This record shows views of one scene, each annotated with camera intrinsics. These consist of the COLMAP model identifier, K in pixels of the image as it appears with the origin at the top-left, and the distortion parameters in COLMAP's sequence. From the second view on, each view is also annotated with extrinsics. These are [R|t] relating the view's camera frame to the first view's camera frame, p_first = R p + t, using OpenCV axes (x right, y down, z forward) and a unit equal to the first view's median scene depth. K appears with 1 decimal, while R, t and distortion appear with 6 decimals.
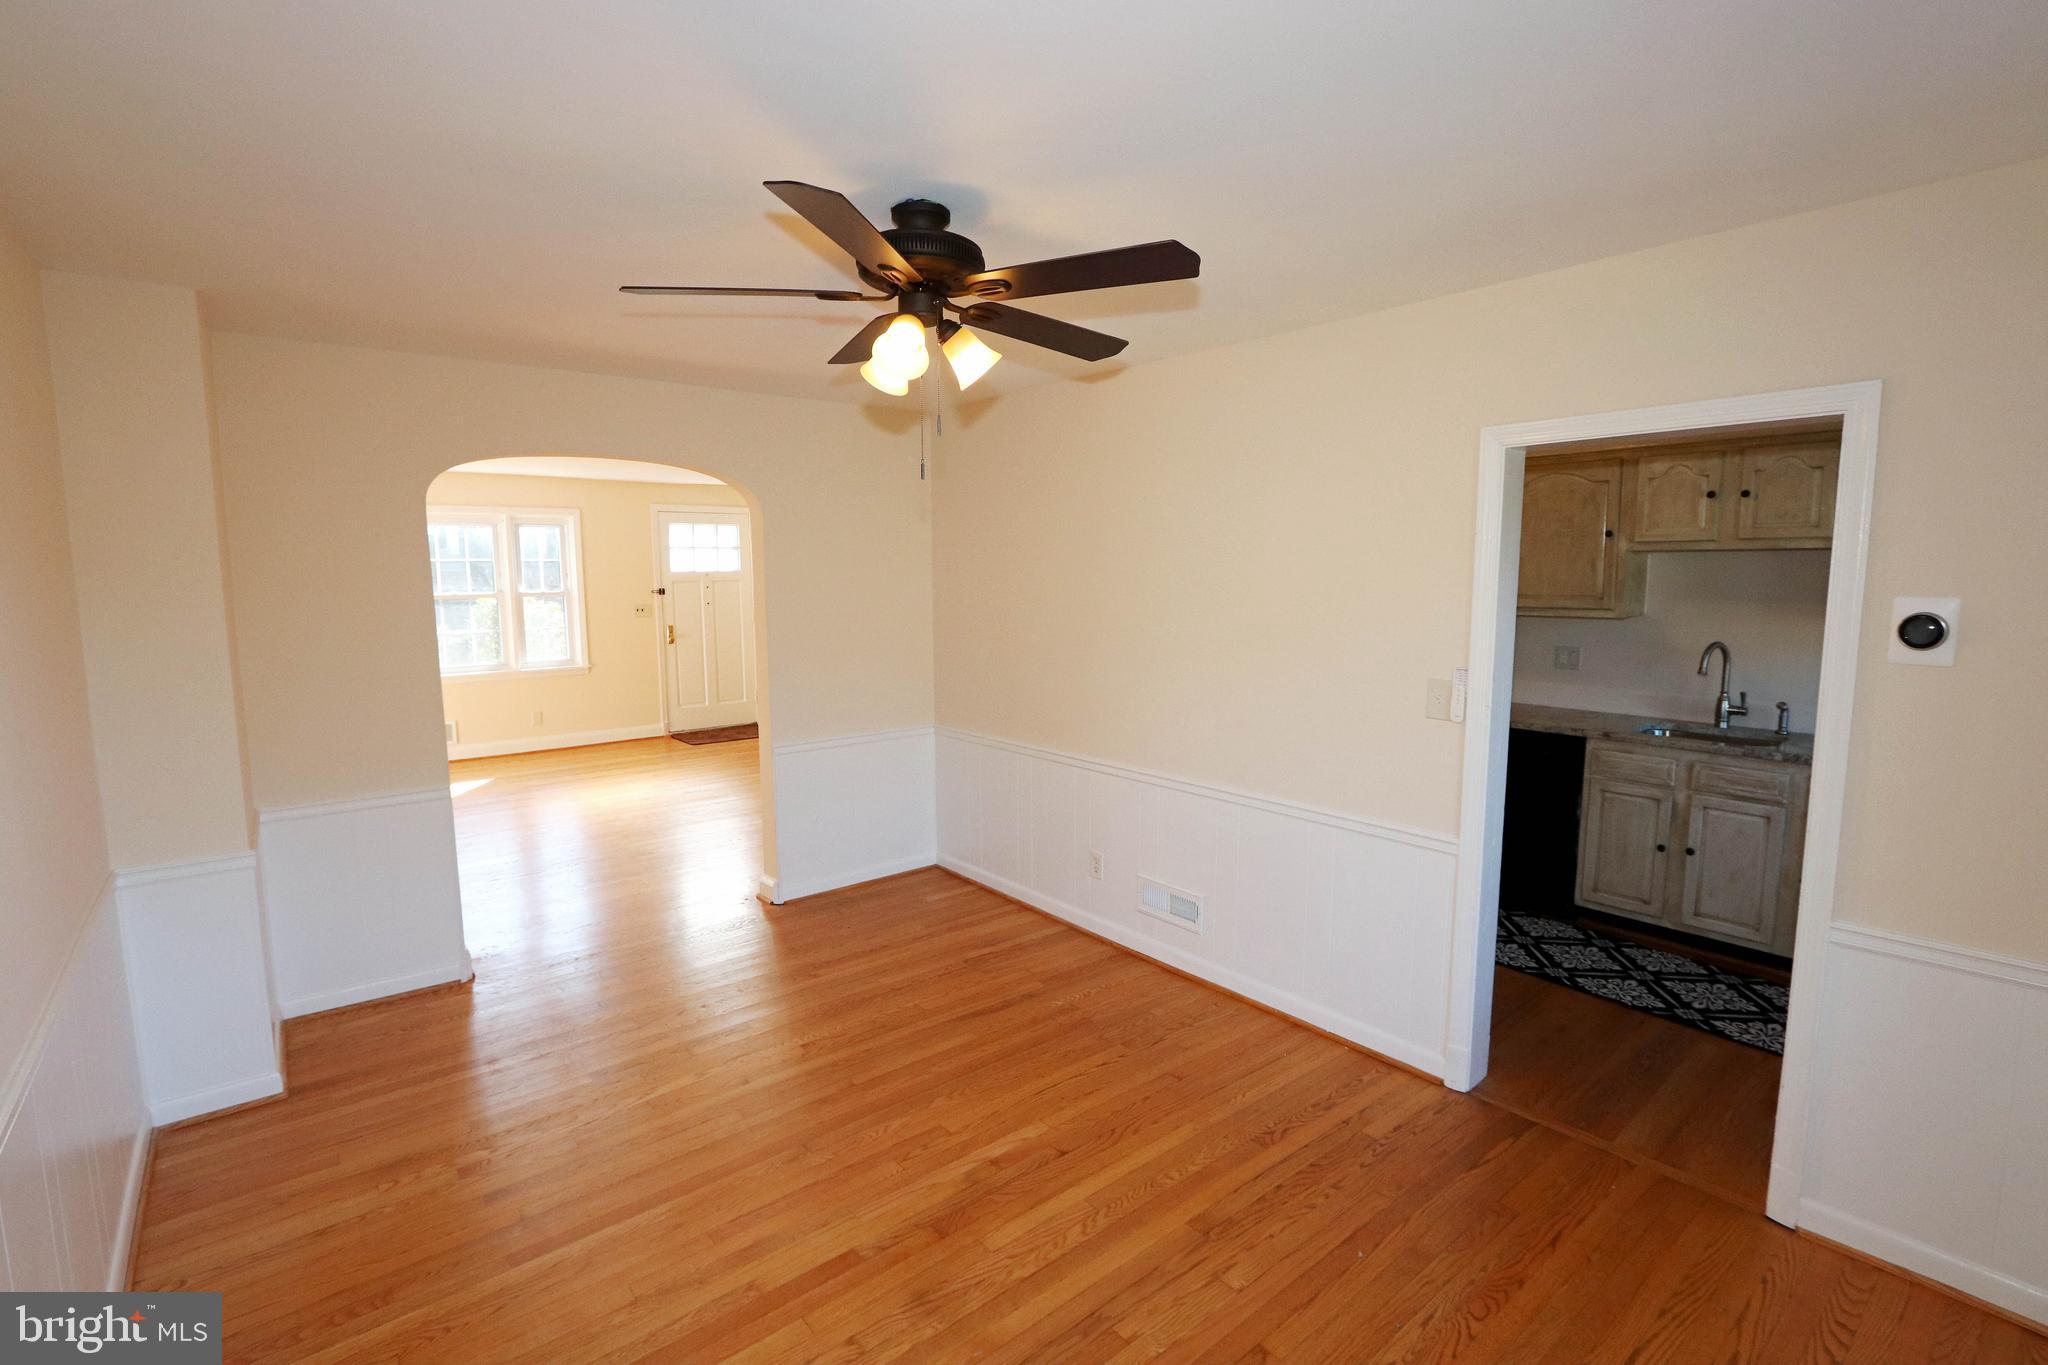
lens RADIAL K [[941.4, 0, 1016.3], [0, 941.4, 684.0], [0, 0, 1]] dist [-0.024673, 0.005249]
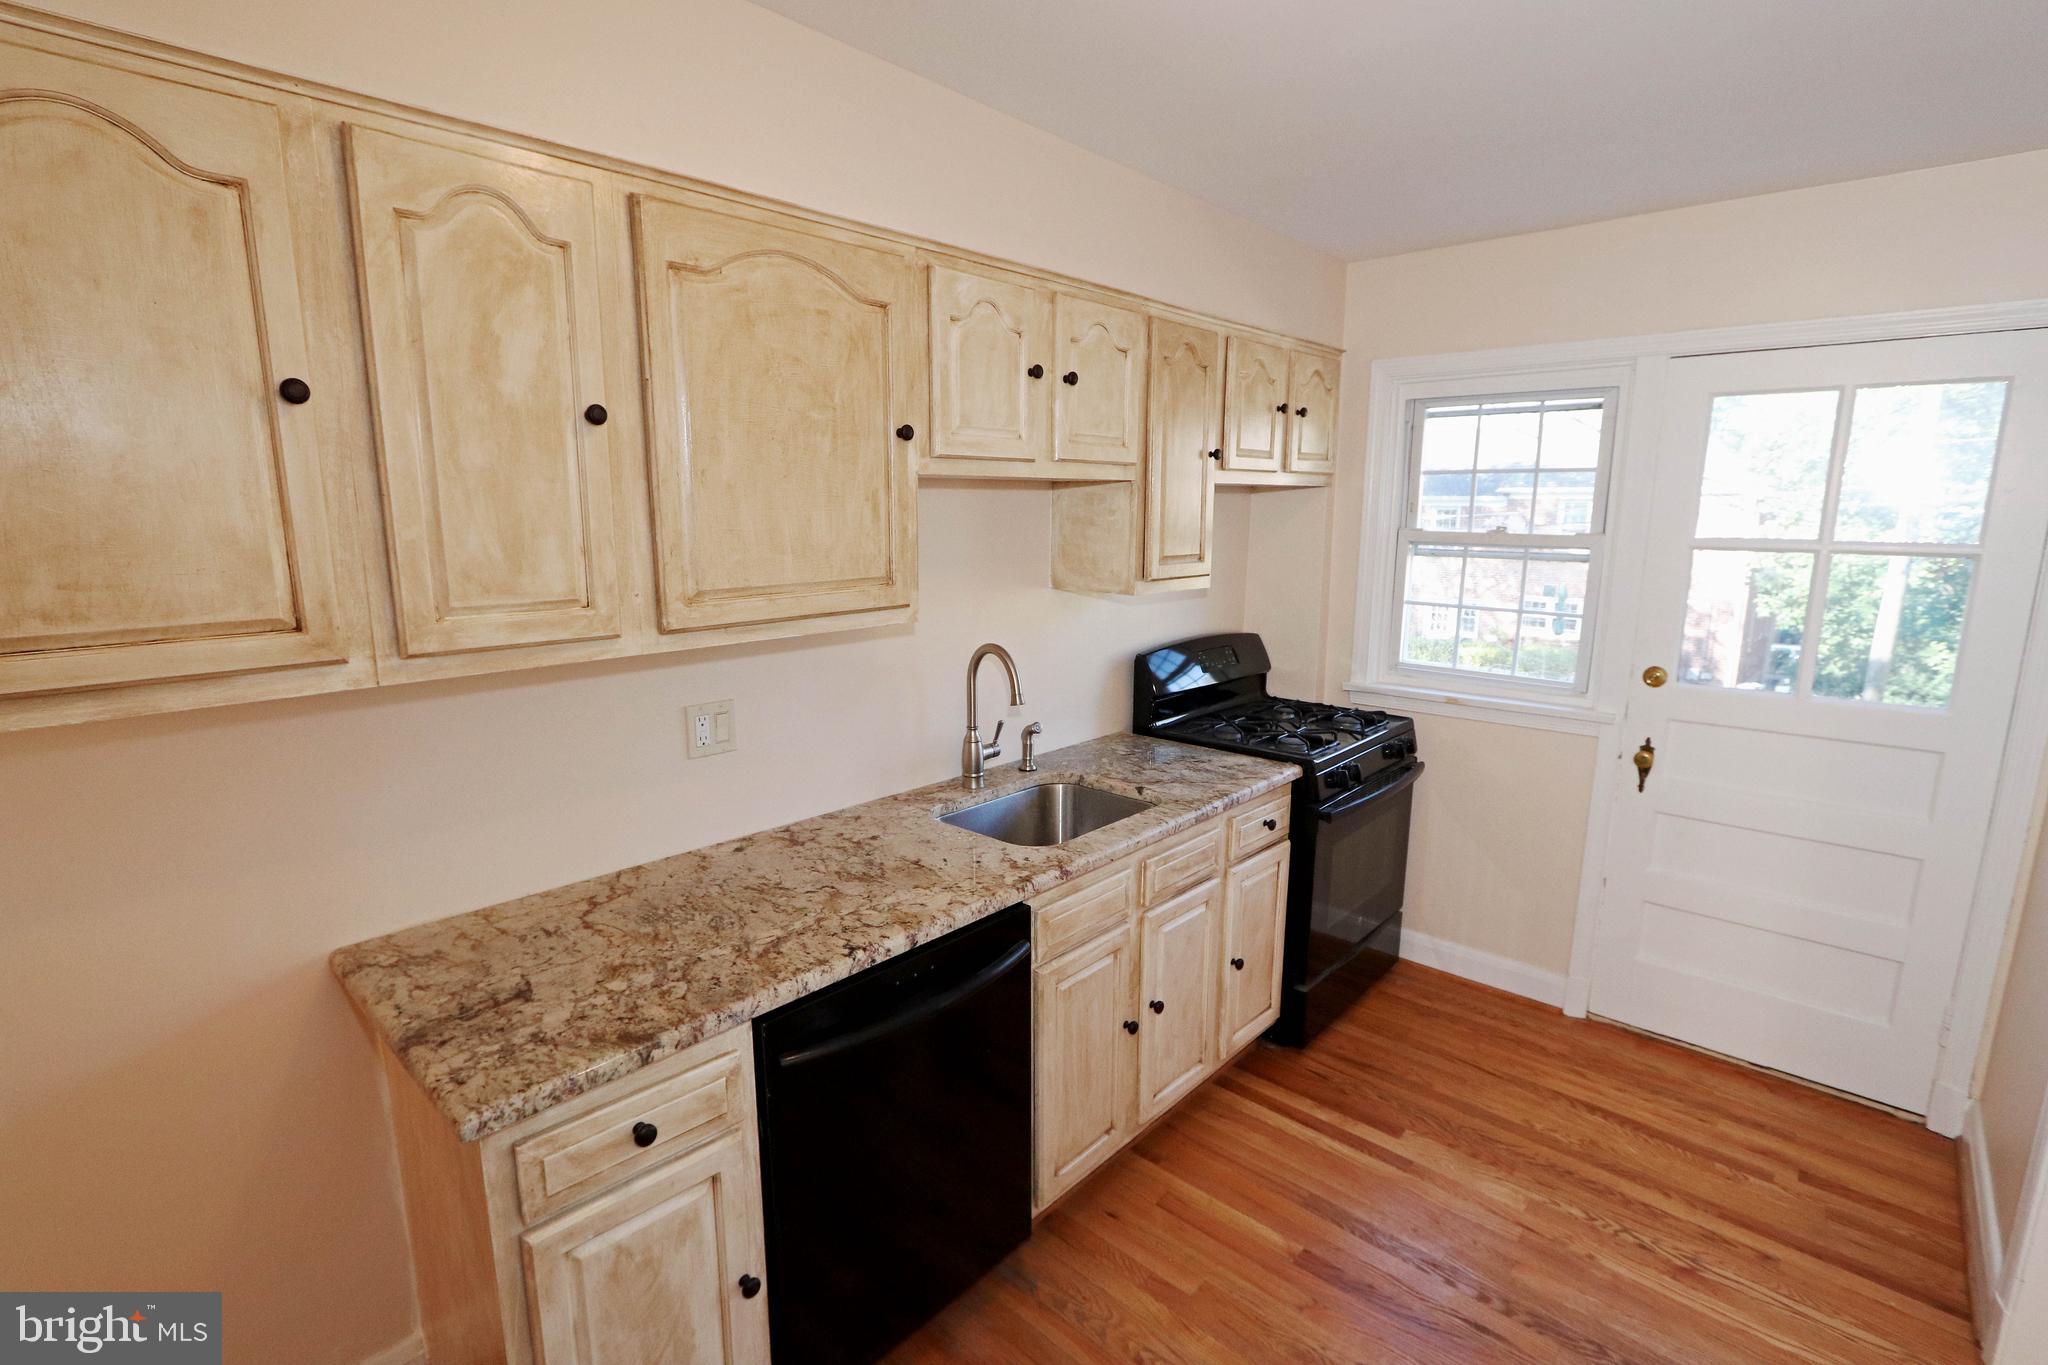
lens RADIAL K [[941.4, 0, 1011.8], [0, 941.4, 688.9], [0, 0, 1]] dist [-0.024673, 0.005249]
pose [[-0.127369, -0.182847, 0.974856, 0.192804], [0.123167, 0.972338, 0.198467, -0.132516], [-0.984178, 0.145348, -0.101325, 1.063221]]
